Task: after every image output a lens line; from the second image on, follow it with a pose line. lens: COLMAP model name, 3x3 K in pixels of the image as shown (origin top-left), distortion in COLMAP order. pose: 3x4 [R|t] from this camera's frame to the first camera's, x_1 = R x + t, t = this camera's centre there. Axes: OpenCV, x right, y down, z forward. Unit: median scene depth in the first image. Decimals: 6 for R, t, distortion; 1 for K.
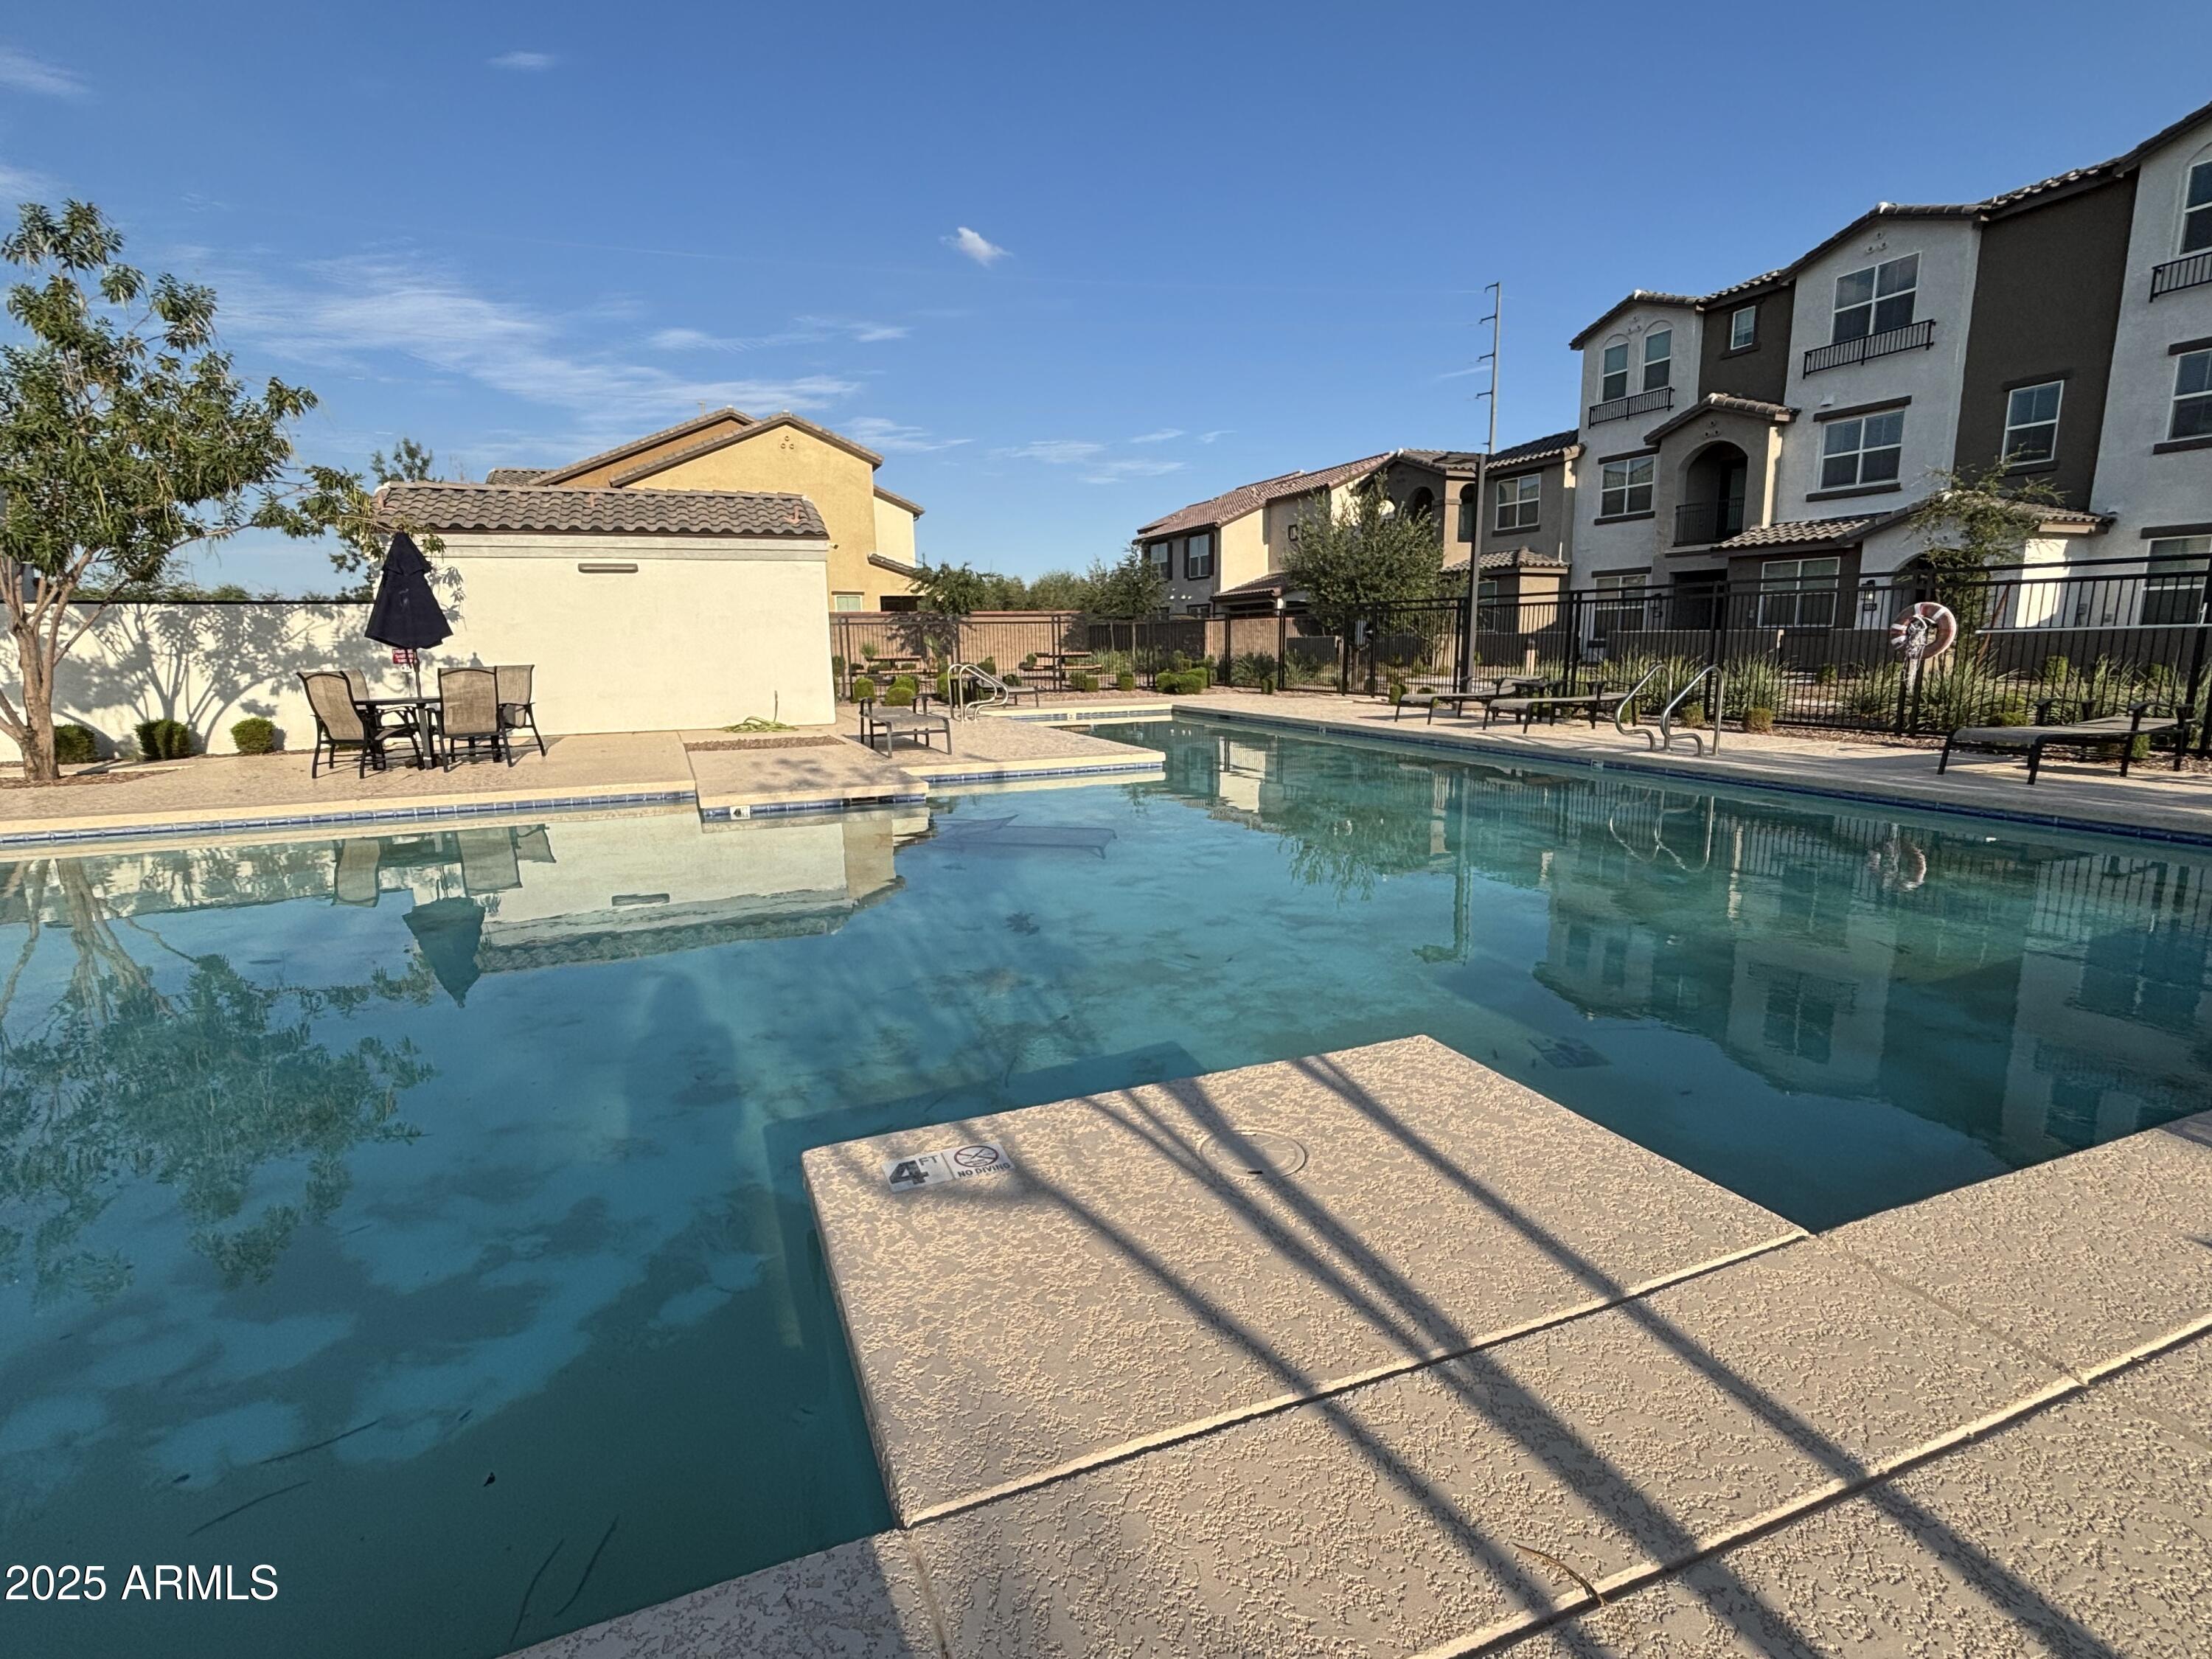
lens RADIAL K [[1069.4, 0, 1106.0], [0, 1069.4, 829.5], [0, 0, 1]] dist [-0.000383, -0.000148]
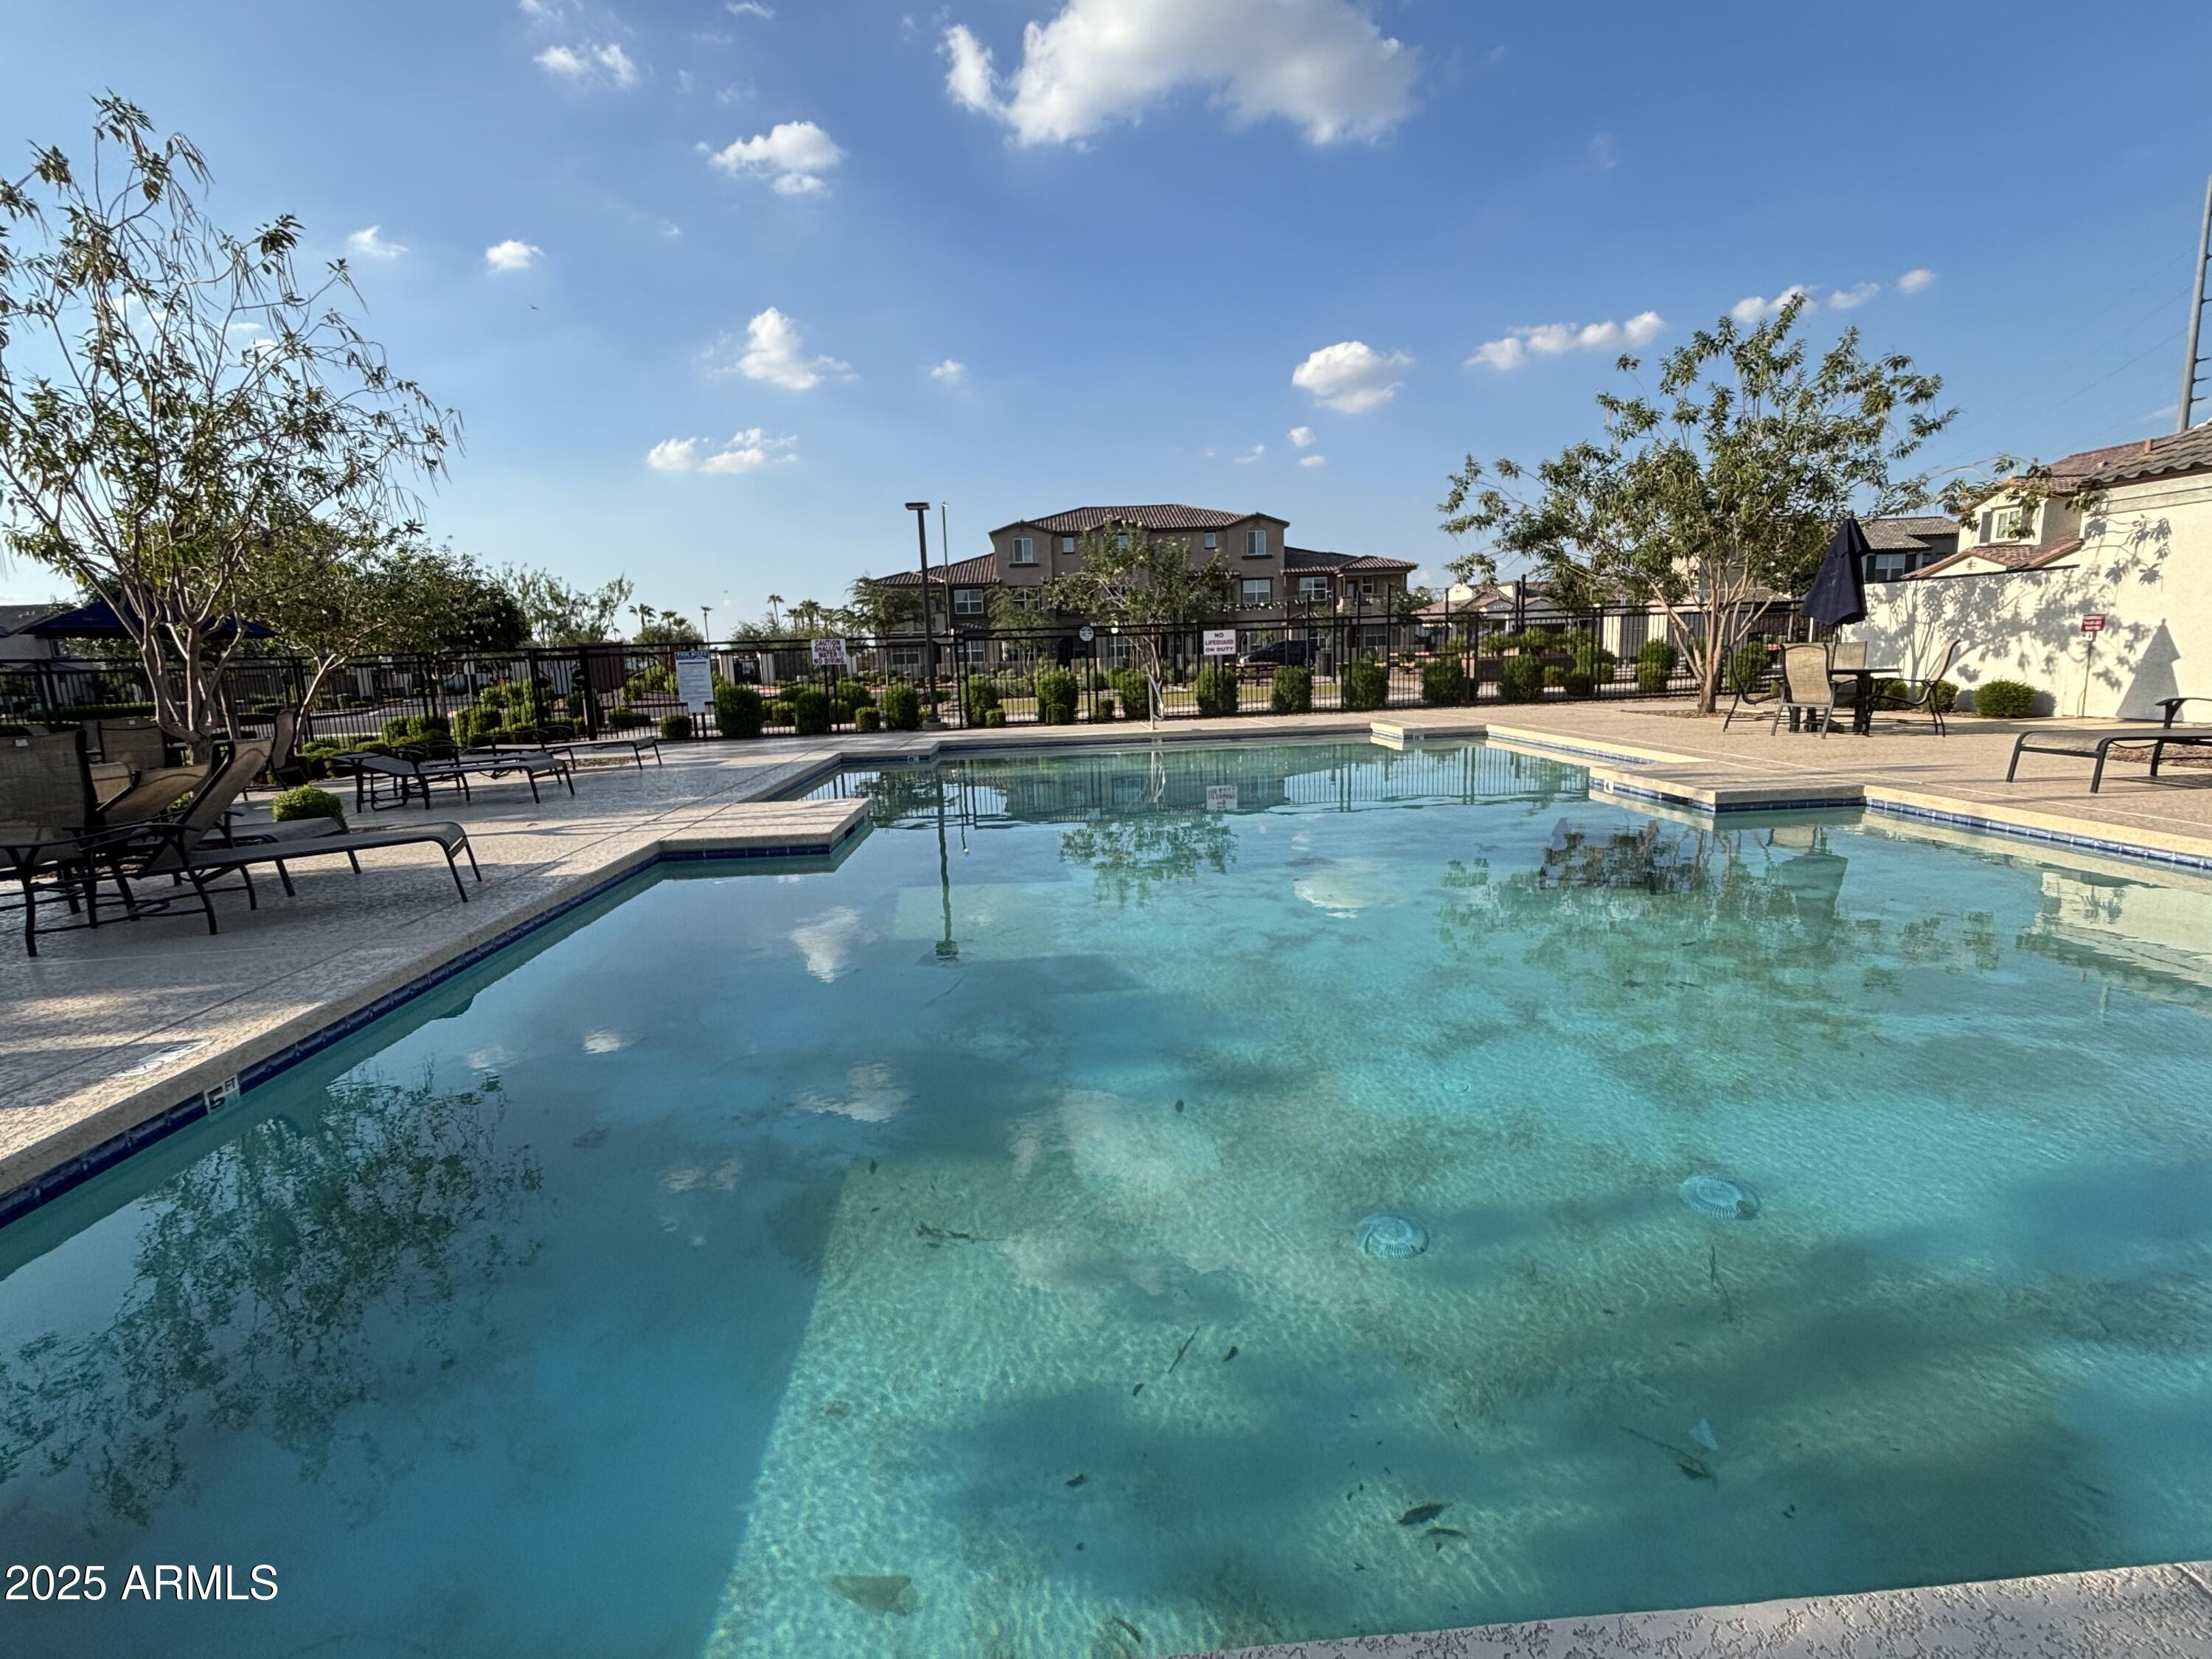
lens RADIAL K [[1069.4, 0, 1106.0], [0, 1069.4, 829.5], [0, 0, 1]] dist [-0.000383, -0.000148]
pose [[-0.311667, 0.182974, -0.932408, 0.530427], [-0.128526, 0.964148, 0.232164, -0.101113], [0.941459, 0.192197, -0.276976, 0.517886]]
